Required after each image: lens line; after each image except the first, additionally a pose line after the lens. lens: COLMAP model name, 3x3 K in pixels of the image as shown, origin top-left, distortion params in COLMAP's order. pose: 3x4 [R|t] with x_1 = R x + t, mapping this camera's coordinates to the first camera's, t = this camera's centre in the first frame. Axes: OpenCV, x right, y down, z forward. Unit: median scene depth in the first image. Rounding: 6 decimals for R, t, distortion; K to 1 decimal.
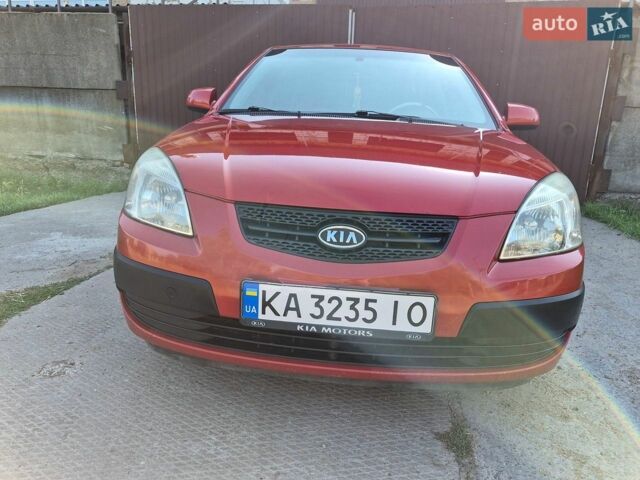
lens RADIAL K [[429.3, 0, 321.9], [0, 429.3, 241.8], [0, 0, 1]] dist [0.068687, -0.072347]
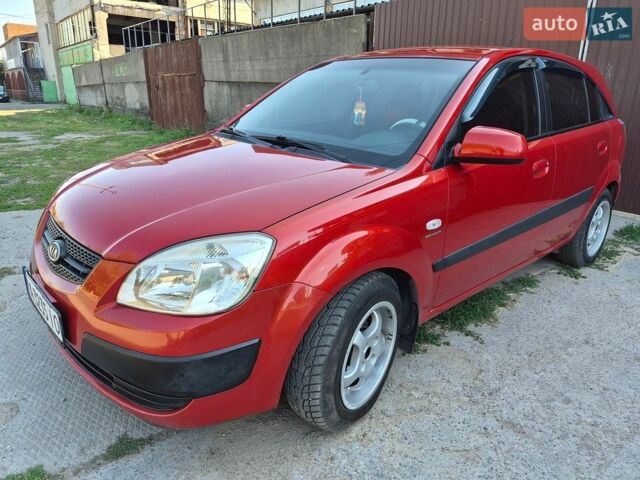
lens RADIAL K [[443.0, 0, 315.9], [0, 443.0, 238.5], [0, 0, 1]] dist [0.006523, -0.005136]
pose [[0.735933, 0.193459, -0.648827, 1.523881], [-0.167942, 0.980519, 0.101870, -0.326673], [0.655895, 0.033996, 0.754086, 0.491227]]
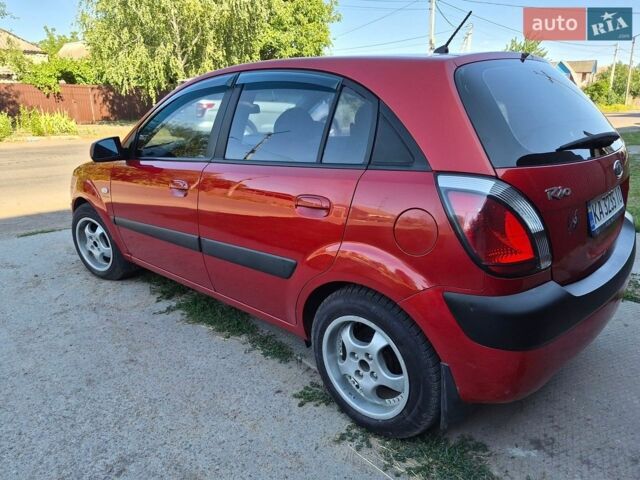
lens RADIAL K [[443.0, 0, 316.4], [0, 443.0, 243.3], [0, 0, 1]] dist [0.005652, -0.002607]
pose [[-0.595872, 0.219320, -0.772551, 2.156883], [-0.210400, 0.885749, 0.413739, -1.340949], [0.775028, 0.409080, -0.481648, 4.167913]]
